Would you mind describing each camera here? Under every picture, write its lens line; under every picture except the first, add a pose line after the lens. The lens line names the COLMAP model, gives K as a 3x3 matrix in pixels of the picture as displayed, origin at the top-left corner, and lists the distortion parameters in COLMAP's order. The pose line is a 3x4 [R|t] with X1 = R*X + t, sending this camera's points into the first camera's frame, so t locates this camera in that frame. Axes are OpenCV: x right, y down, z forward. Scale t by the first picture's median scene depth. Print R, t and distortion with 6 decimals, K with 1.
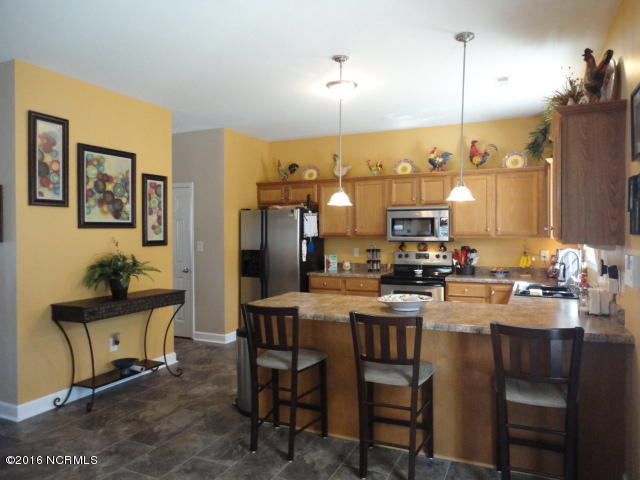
lens RADIAL K [[469.1, 0, 320.0], [0, 469.1, 239.7], [0, 0, 1]] dist [-0.000188, 0.006308]
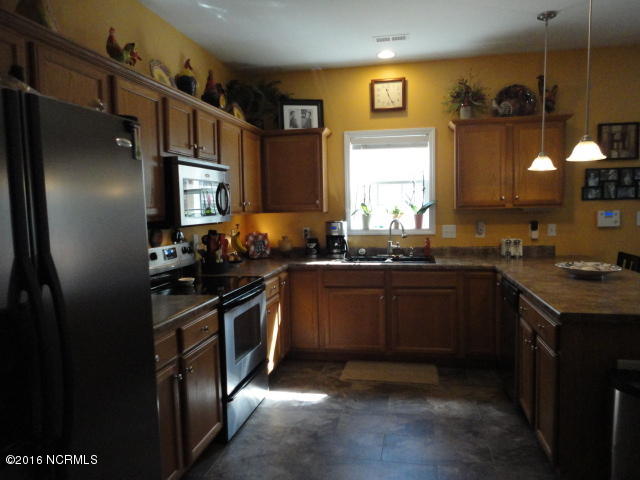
lens RADIAL K [[469.1, 0, 321.3], [0, 469.1, 240.2], [0, 0, 1]] dist [-0.000188, 0.006308]
pose [[-0.237067, -0.067497, 0.969146, -0.357619], [0.037154, 0.996224, 0.078471, -0.016918], [-0.970783, 0.054611, -0.233664, 0.988180]]
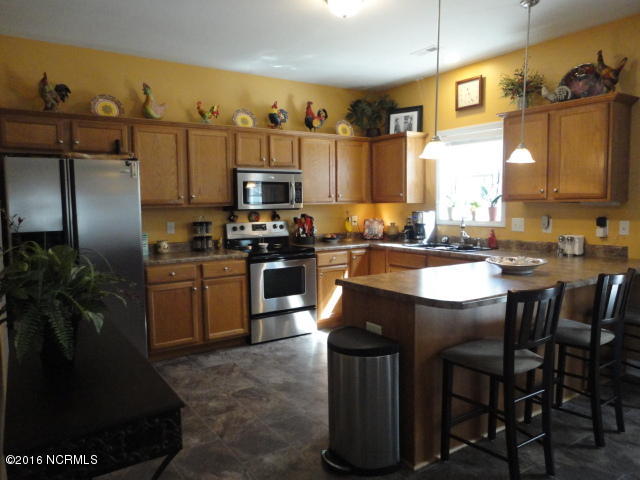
lens RADIAL K [[469.1, 0, 318.5], [0, 469.1, 239.5], [0, 0, 1]] dist [-0.000188, 0.006308]
pose [[0.514520, -0.074271, 0.854256, -0.477013], [0.025762, 0.997131, 0.071177, -0.000838], [-0.857091, -0.014615, 0.514957, 0.478690]]
